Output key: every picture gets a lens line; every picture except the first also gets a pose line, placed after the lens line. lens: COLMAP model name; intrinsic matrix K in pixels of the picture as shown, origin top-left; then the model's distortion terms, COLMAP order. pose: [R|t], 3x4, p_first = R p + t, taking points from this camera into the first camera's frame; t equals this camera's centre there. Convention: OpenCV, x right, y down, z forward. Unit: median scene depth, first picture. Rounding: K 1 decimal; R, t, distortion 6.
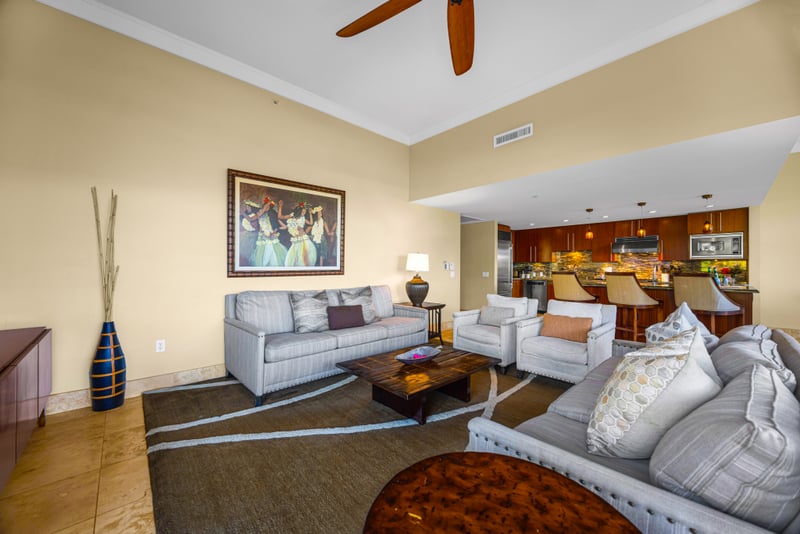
lens RADIAL K [[301.9, 0, 400.7], [0, 301.9, 265.1], [0, 0, 1]] dist [-0.005505, 0.001787]
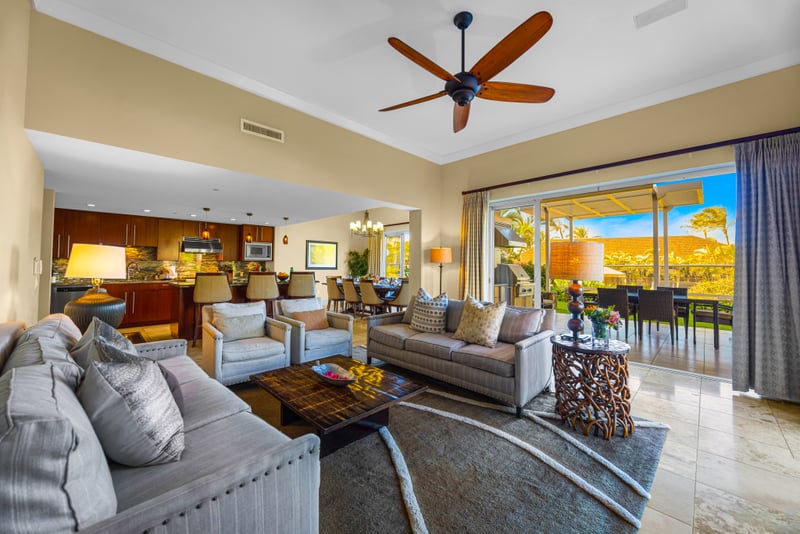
lens RADIAL K [[318.9, 0, 389.7], [0, 318.9, 252.2], [0, 0, 1]] dist [0.006119, -0.000067]
pose [[0.005316, 0.037247, 0.999292, -0.612643], [-0.018450, 0.999140, -0.037143, -0.021969], [-0.999816, -0.018239, 0.005999, 0.554222]]
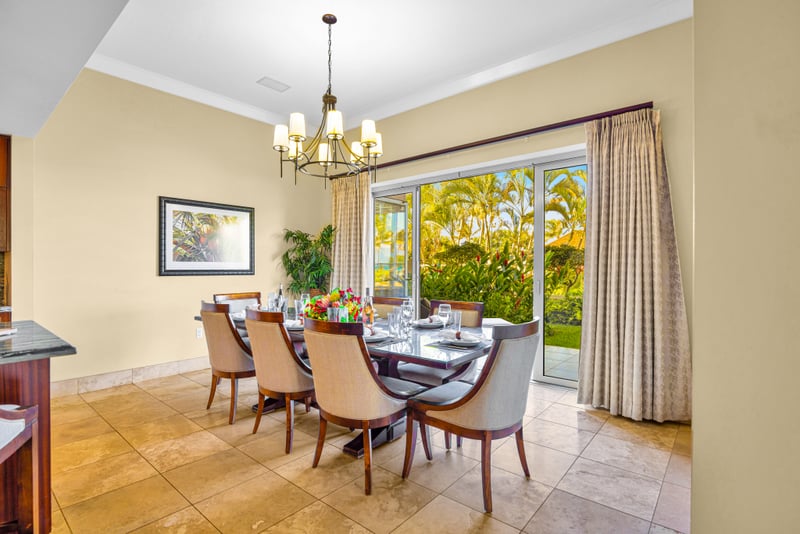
lens RADIAL K [[386.7, 0, 398.0], [0, 386.7, 264.8], [0, 0, 1]] dist [-0.008418, -0.001590]
pose [[-0.116619, -0.001810, 0.993175, 0.709170], [-0.009748, 0.999952, 0.000678, -0.007030], [-0.993129, -0.009603, -0.116632, 0.670233]]
